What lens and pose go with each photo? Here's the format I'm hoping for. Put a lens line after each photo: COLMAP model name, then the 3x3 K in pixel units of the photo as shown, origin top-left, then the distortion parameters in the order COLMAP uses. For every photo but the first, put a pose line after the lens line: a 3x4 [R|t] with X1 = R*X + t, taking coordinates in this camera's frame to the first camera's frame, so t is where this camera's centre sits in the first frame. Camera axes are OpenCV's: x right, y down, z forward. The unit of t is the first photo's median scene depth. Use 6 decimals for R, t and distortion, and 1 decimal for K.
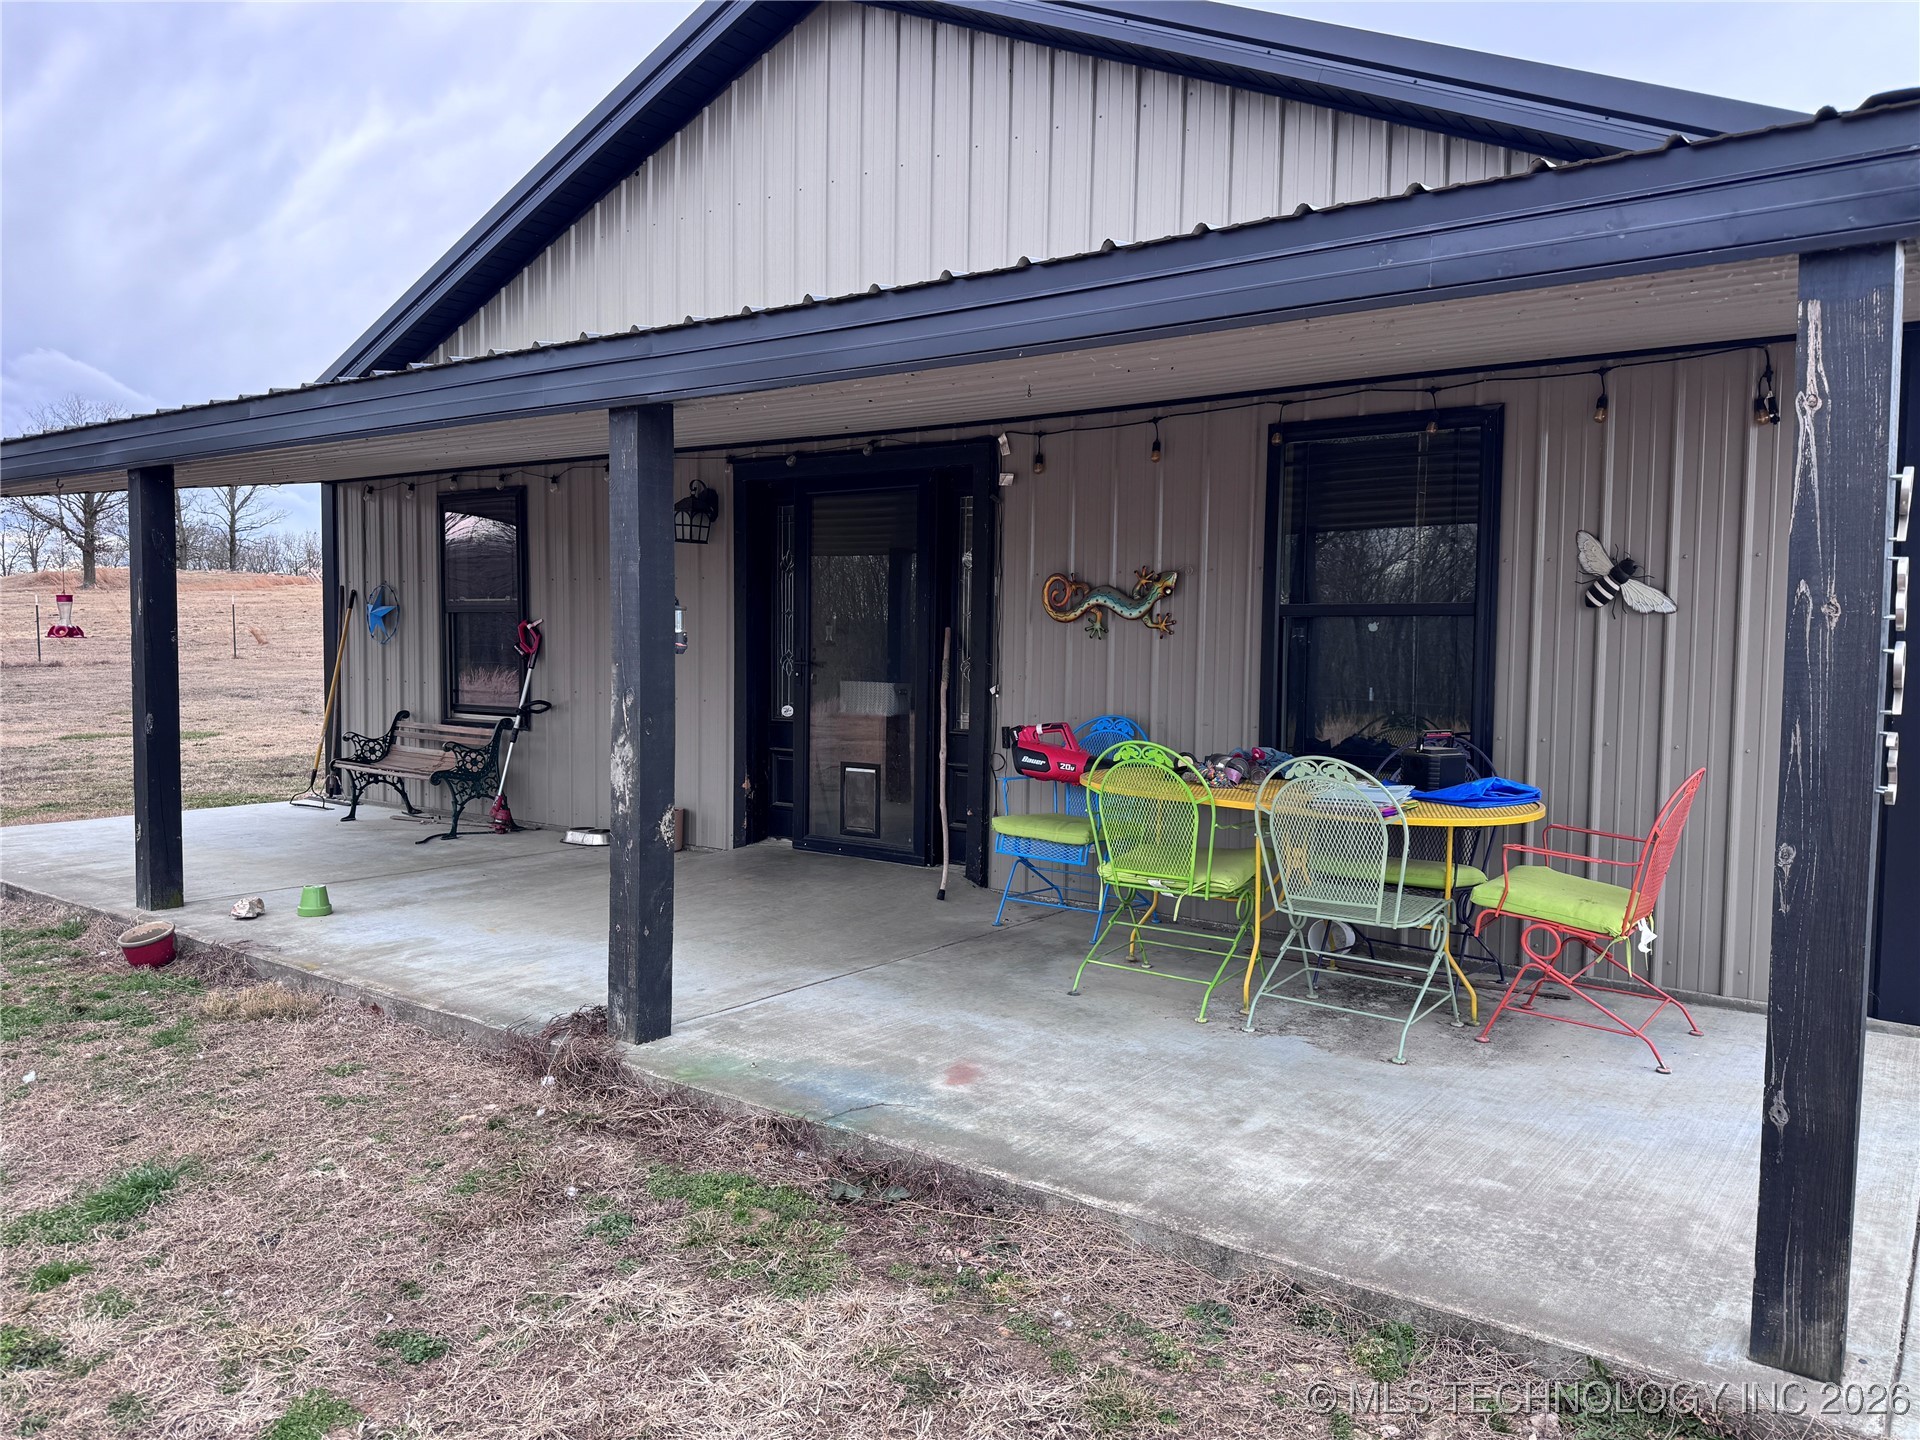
lens RADIAL K [[1420.9, 0, 959.5], [0, 1420.9, 717.4], [0, 0, 1]] dist [0.007028, -0.003193]
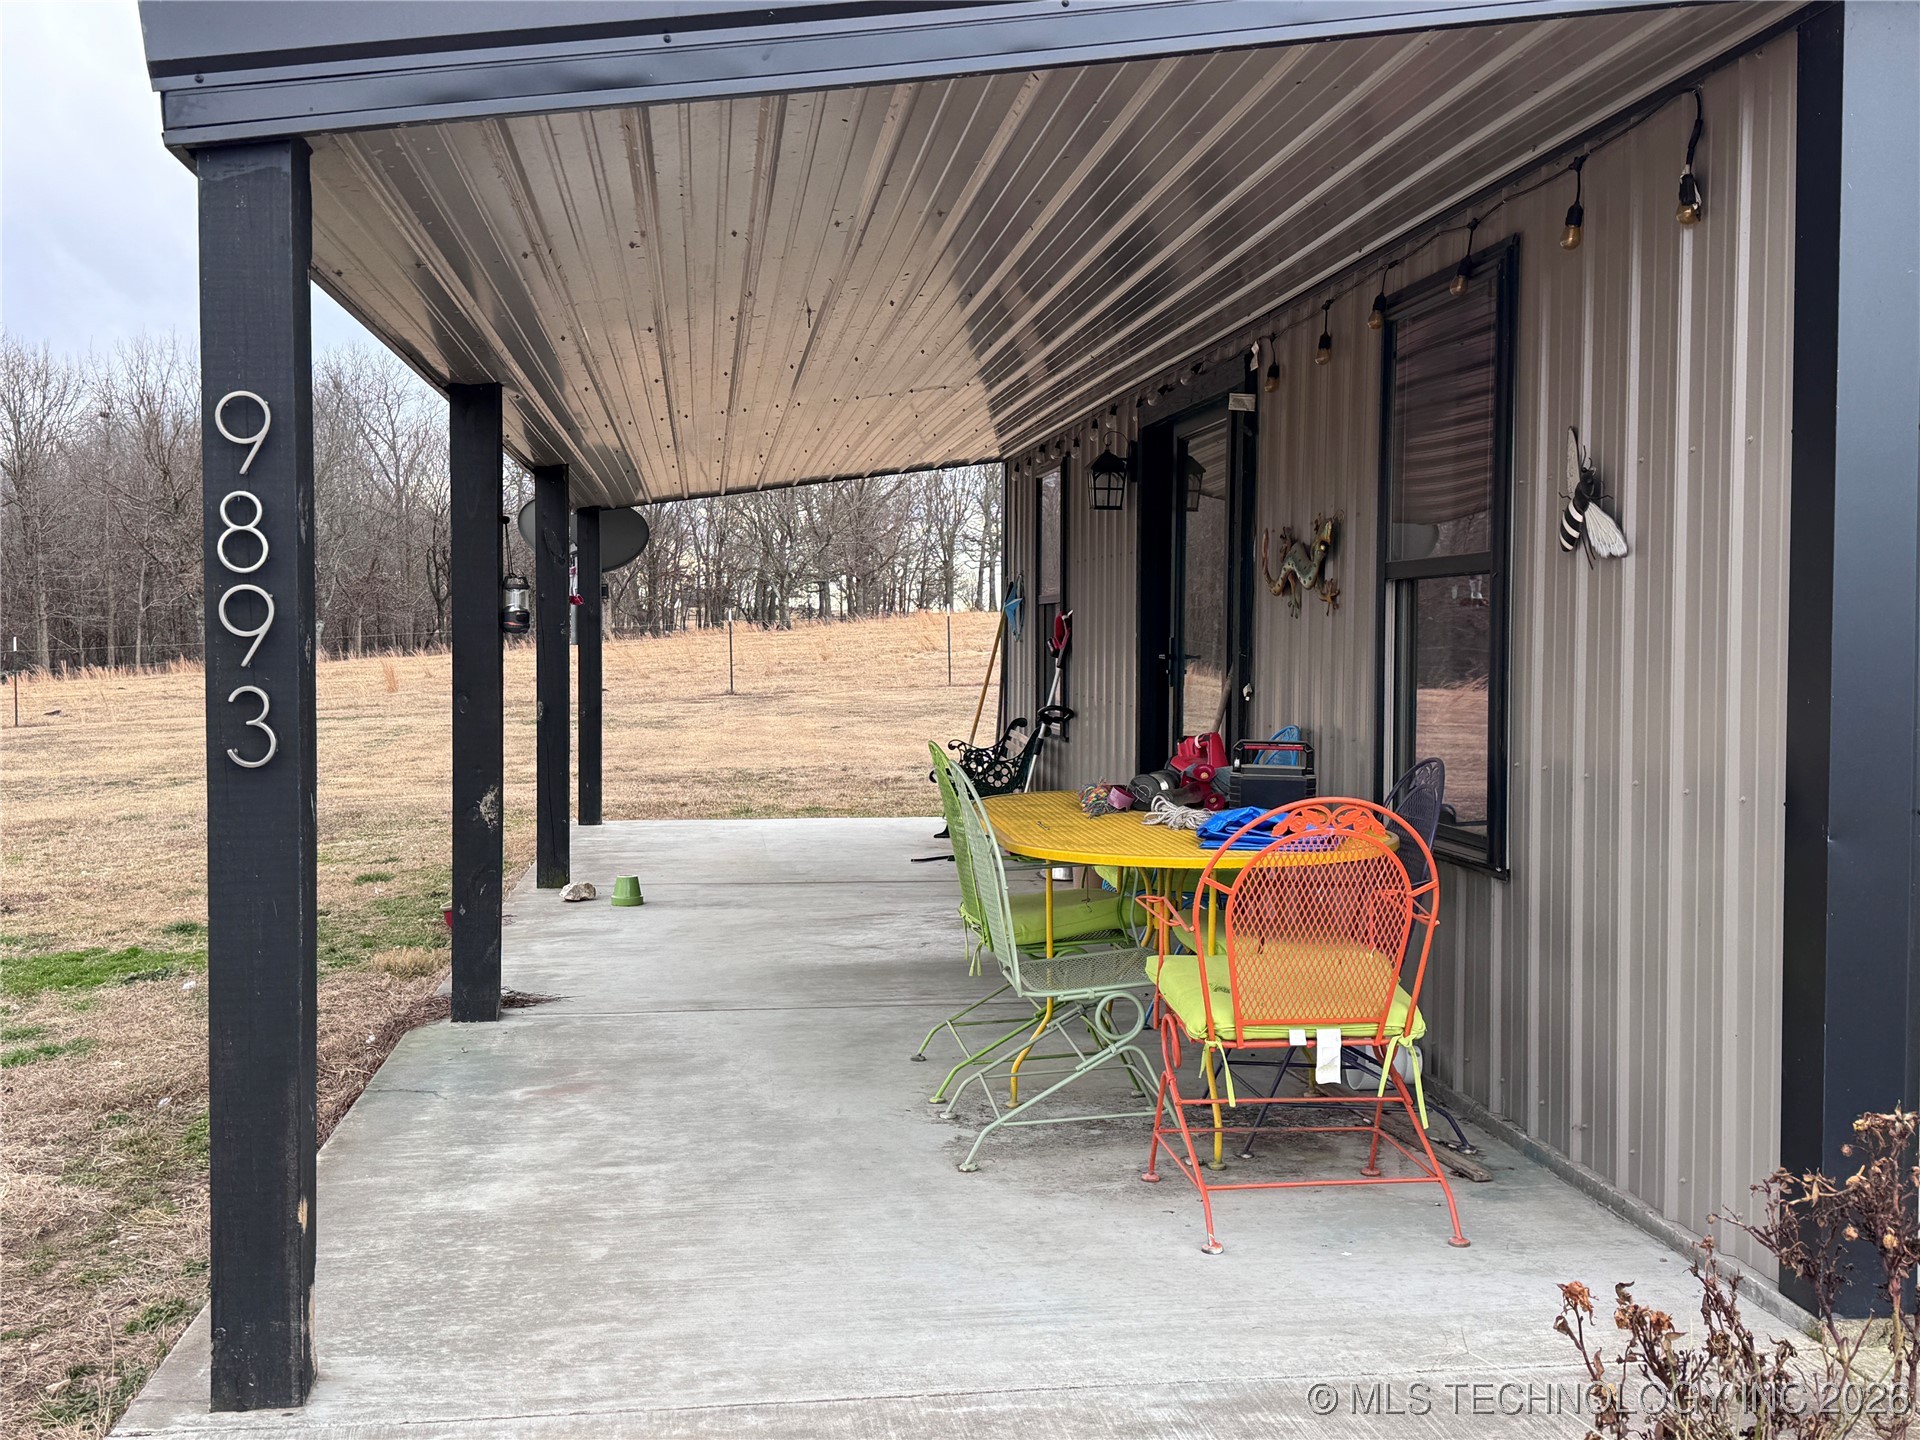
lens RADIAL K [[2035.2, 0, 962.7], [0, 2035.2, 719.9], [0, 0, 1]] dist [0.098138, 0.000000]
pose [[0.697369, 0.021763, -0.716382, 1.152149], [-0.036639, 0.999314, -0.005308, 0.011553], [0.715775, 0.029949, 0.697688, 0.253235]]
